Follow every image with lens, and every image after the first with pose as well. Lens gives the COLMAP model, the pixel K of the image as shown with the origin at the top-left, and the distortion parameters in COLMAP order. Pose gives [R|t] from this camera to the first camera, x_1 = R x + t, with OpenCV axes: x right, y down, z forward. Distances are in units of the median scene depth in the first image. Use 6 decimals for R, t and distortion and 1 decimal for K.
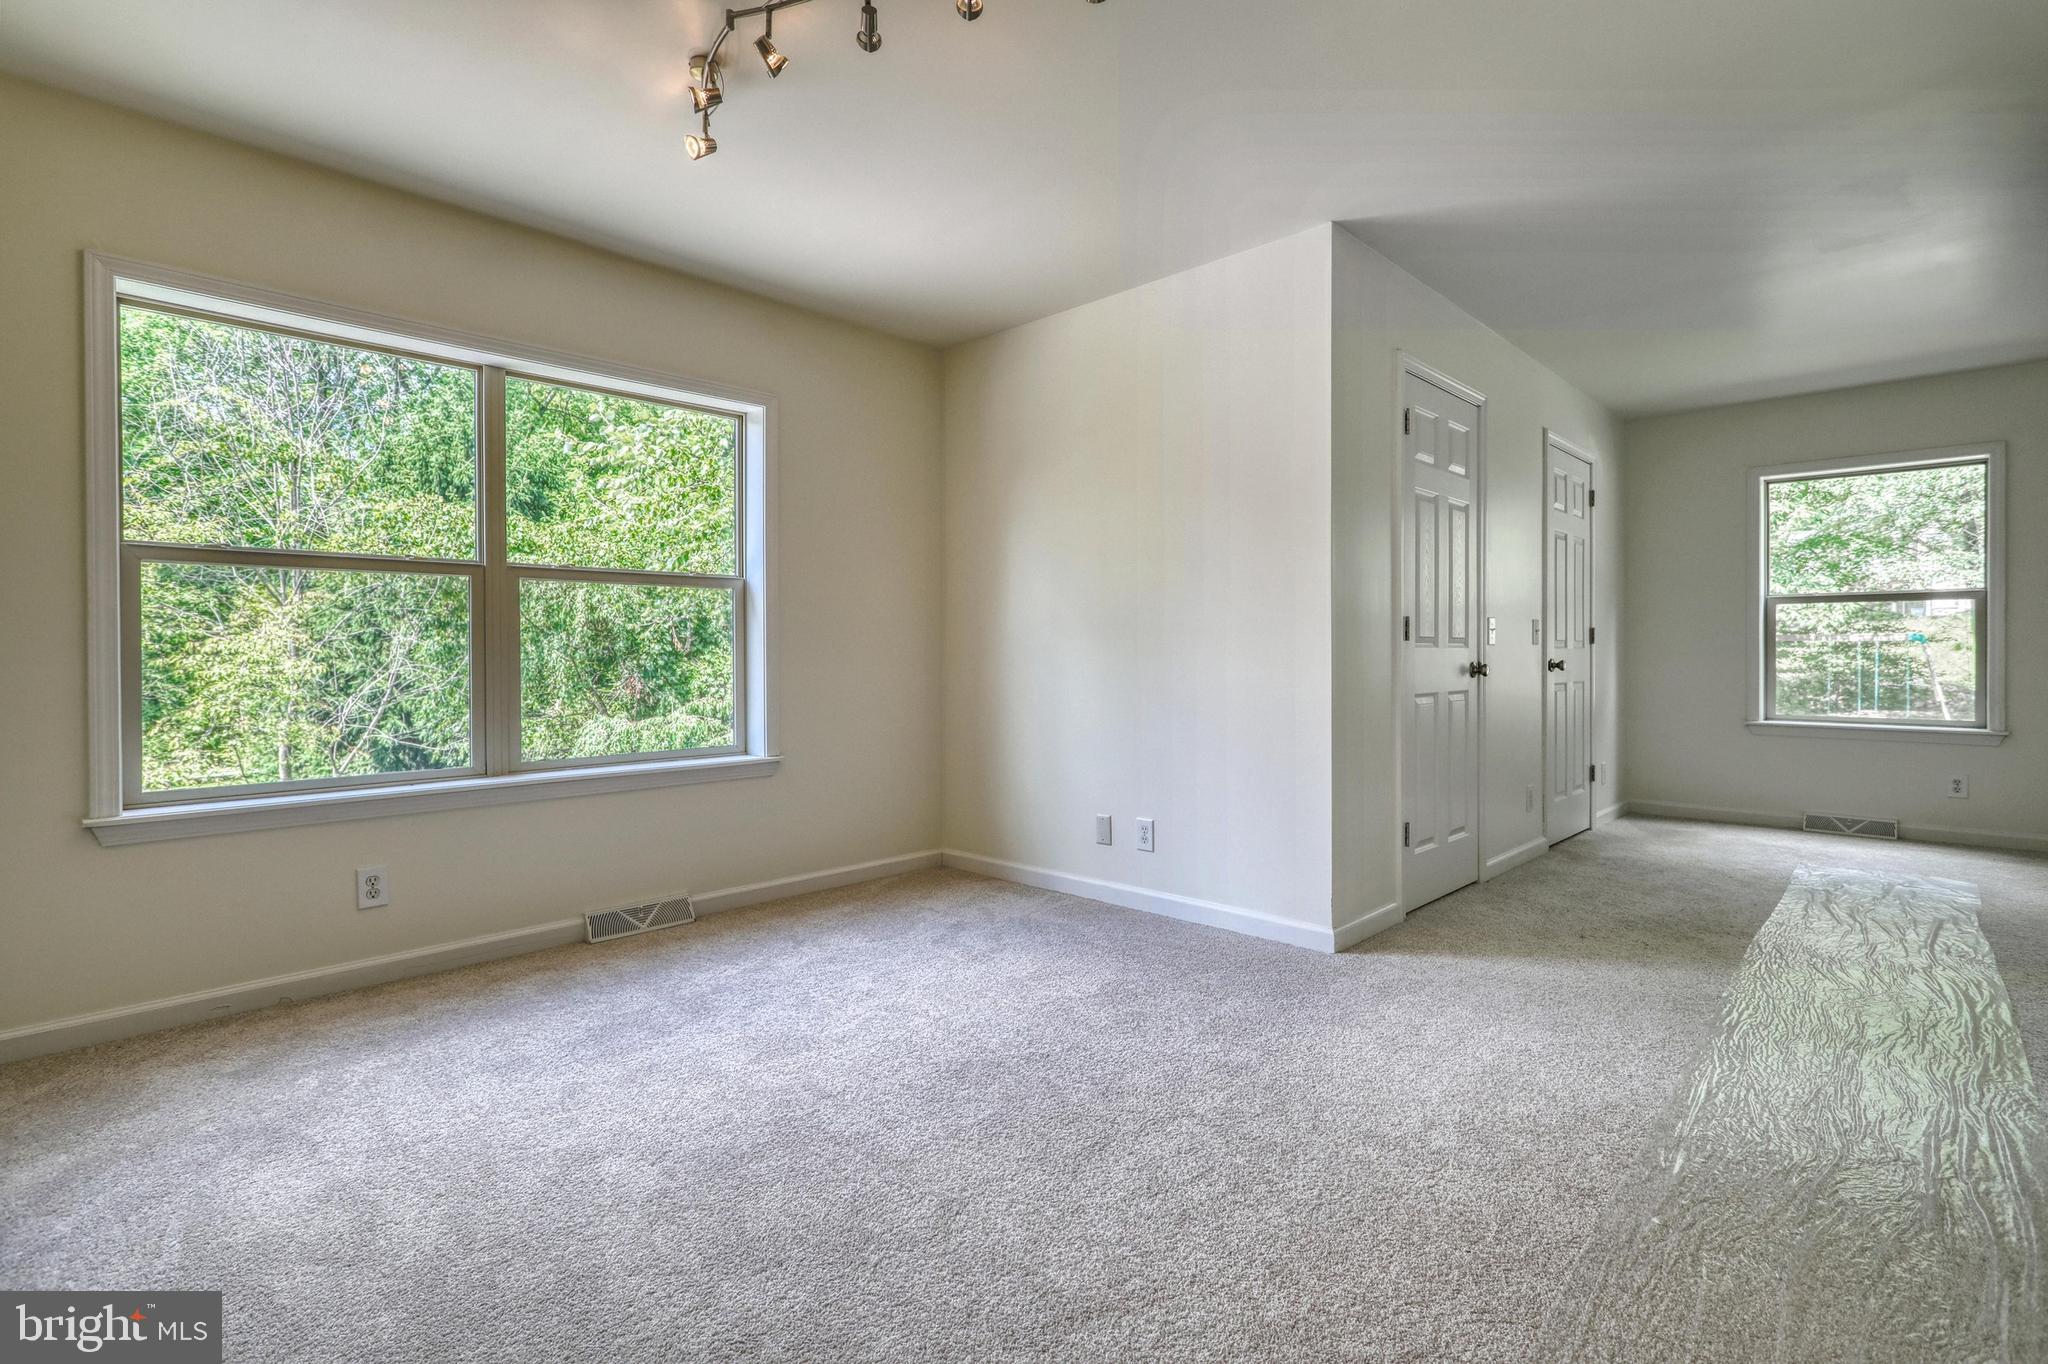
lens RADIAL K [[964.3, 0, 1019.6], [0, 964.3, 668.6], [0, 0, 1]] dist [-0.003337, 0.002648]
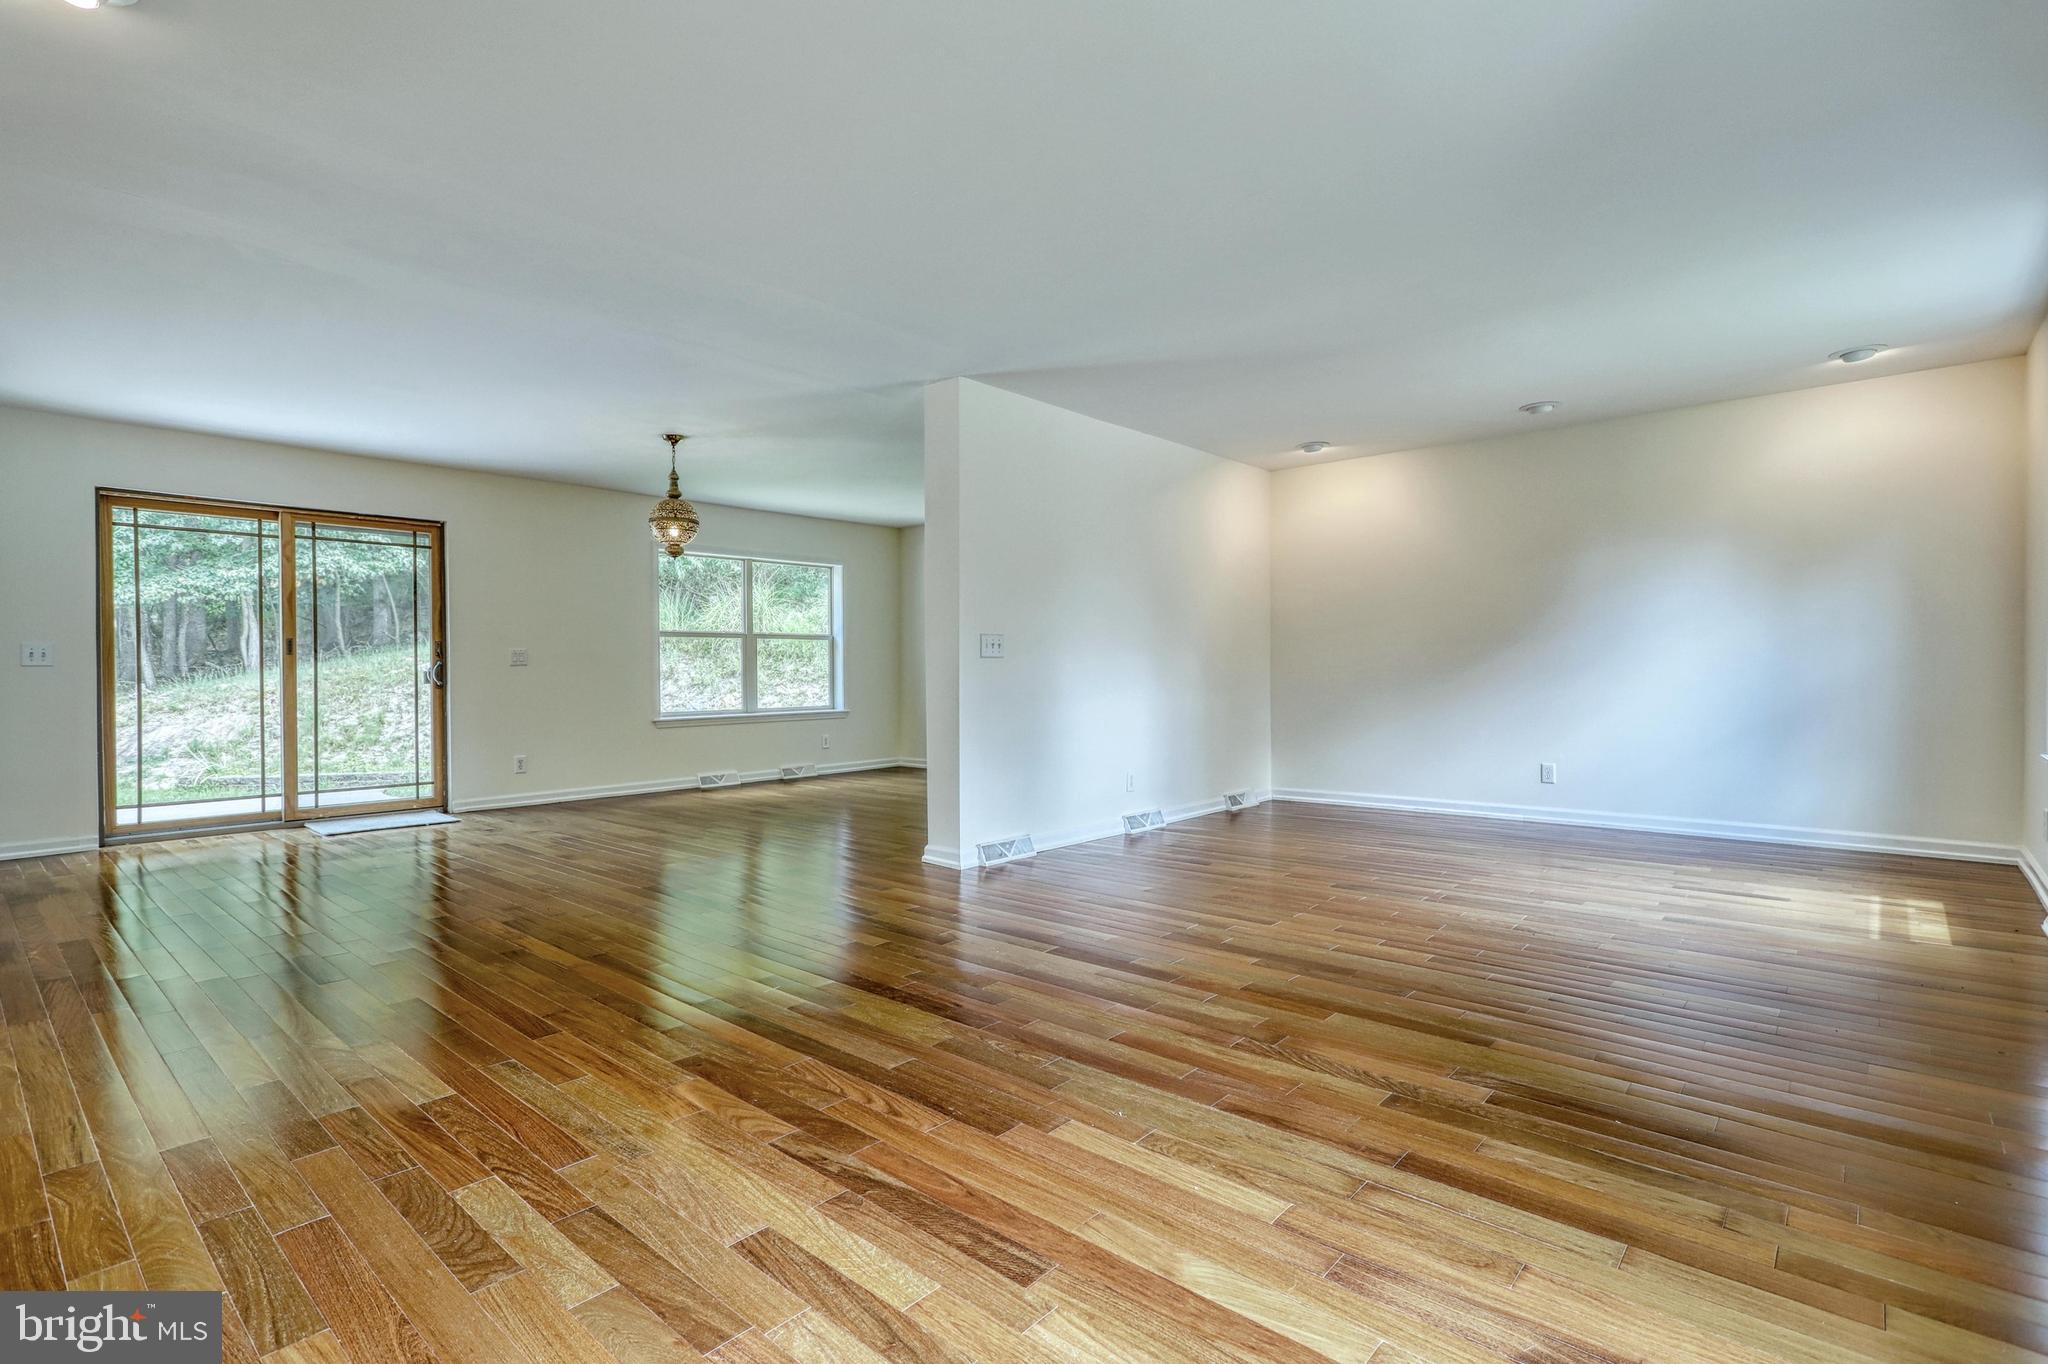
lens RADIAL K [[964.3, 0, 1025.3], [0, 964.3, 674.3], [0, 0, 1]] dist [-0.003337, 0.002648]
pose [[0.997757, -0.009319, 0.066283, 0.031504], [0.010151, 0.999874, -0.012219, 0.036653], [-0.066161, 0.012865, 0.997726, -1.442378]]
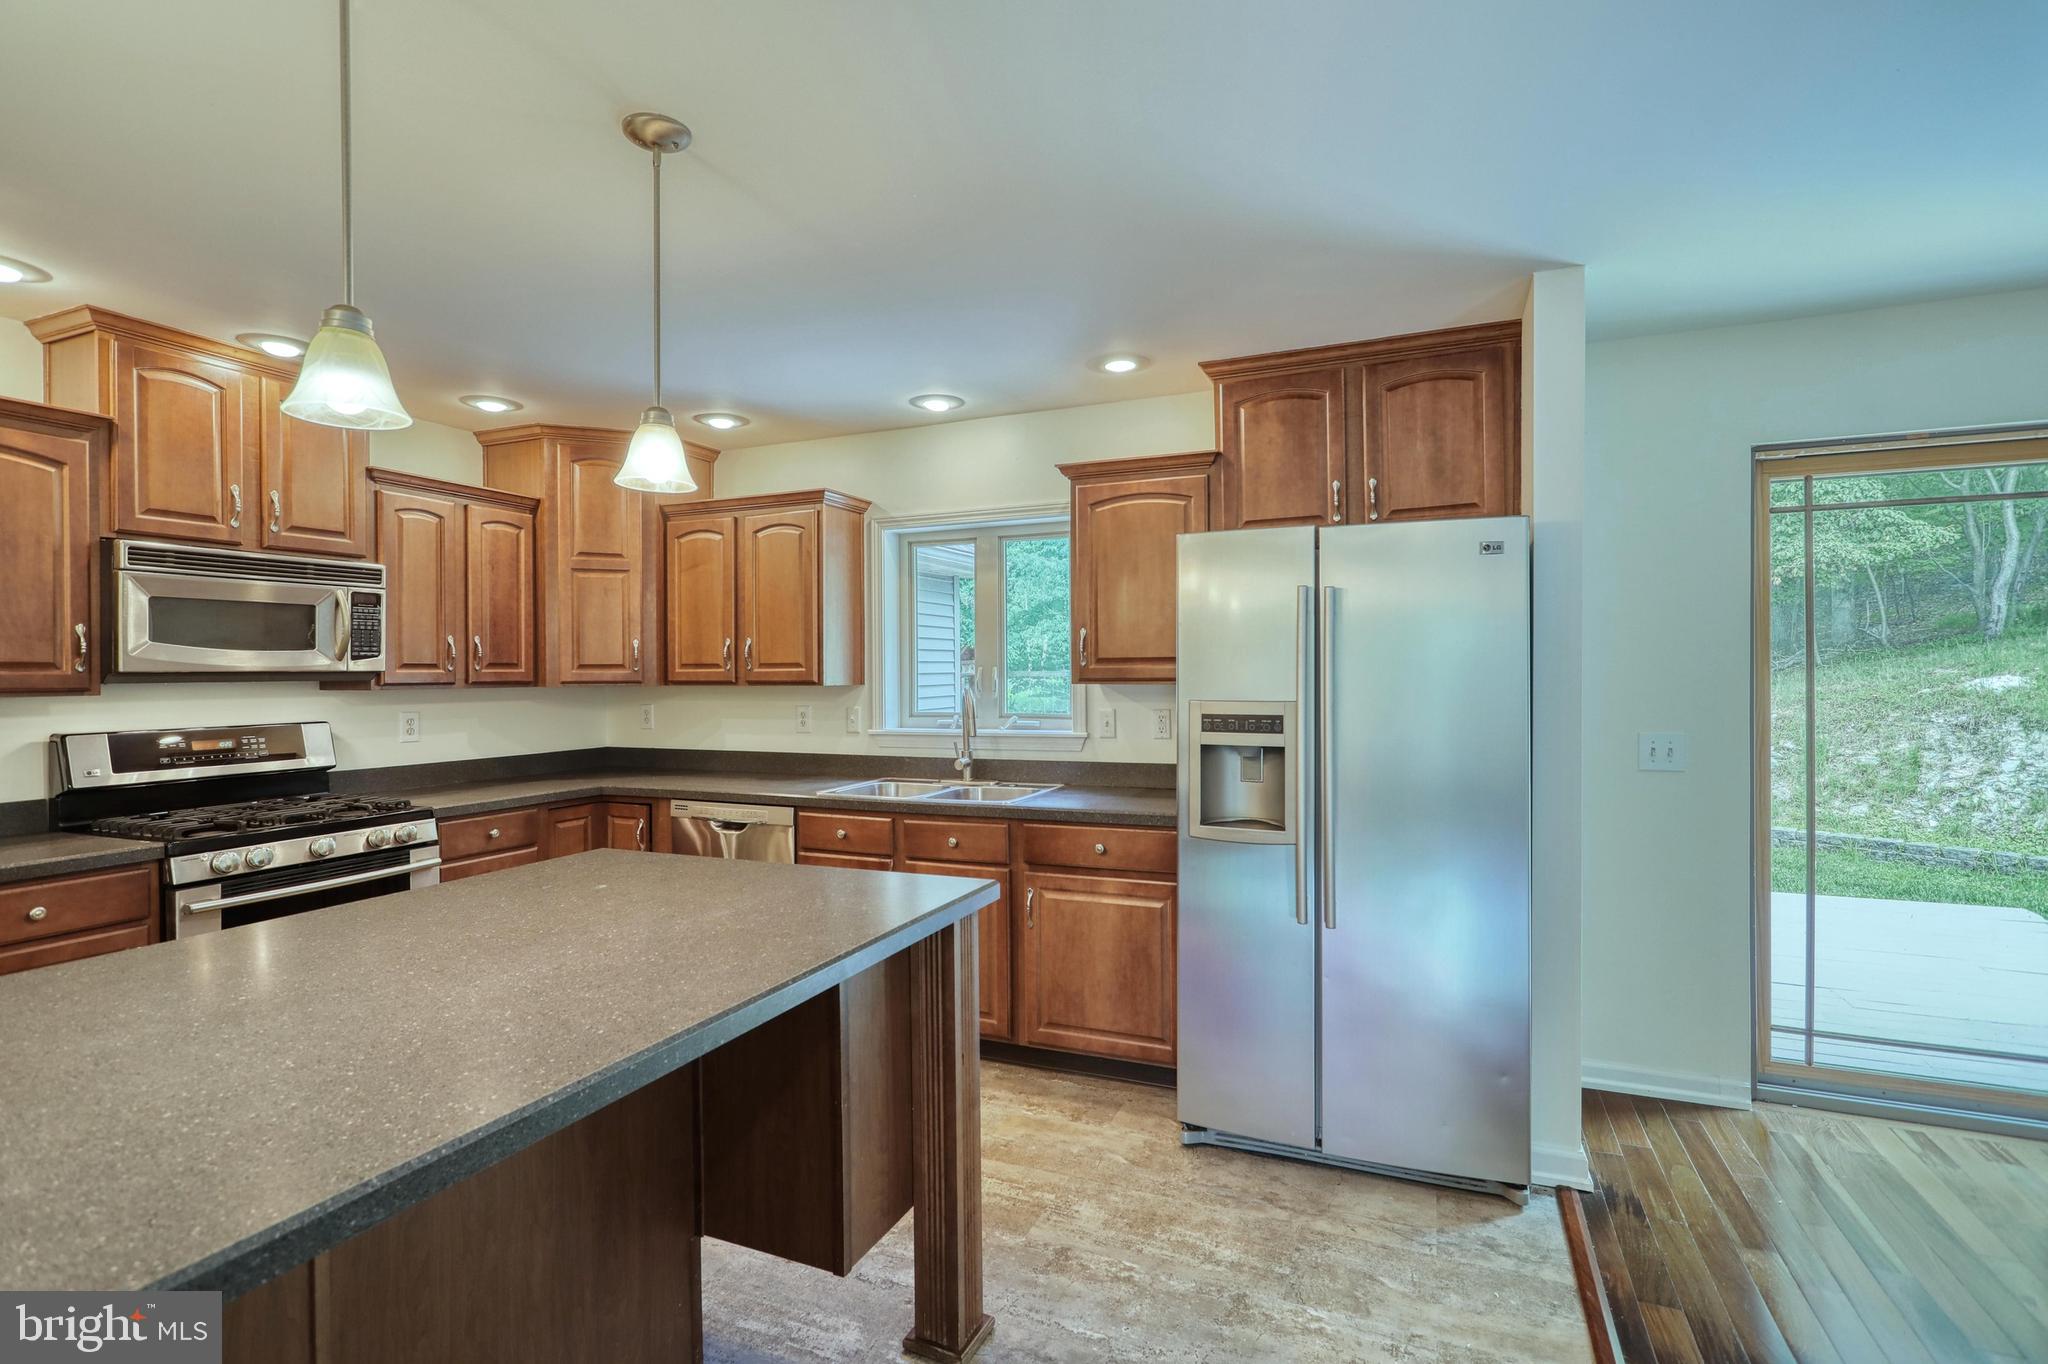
lens RADIAL K [[964.3, 0, 1027.9], [0, 964.3, 678.6], [0, 0, 1]] dist [-0.003337, 0.002648]
pose [[0.376012, 0.001756, -0.926613, -0.732430], [-0.006082, 0.999981, -0.000573, -0.079092], [0.926595, 0.005851, 0.376016, -0.774104]]
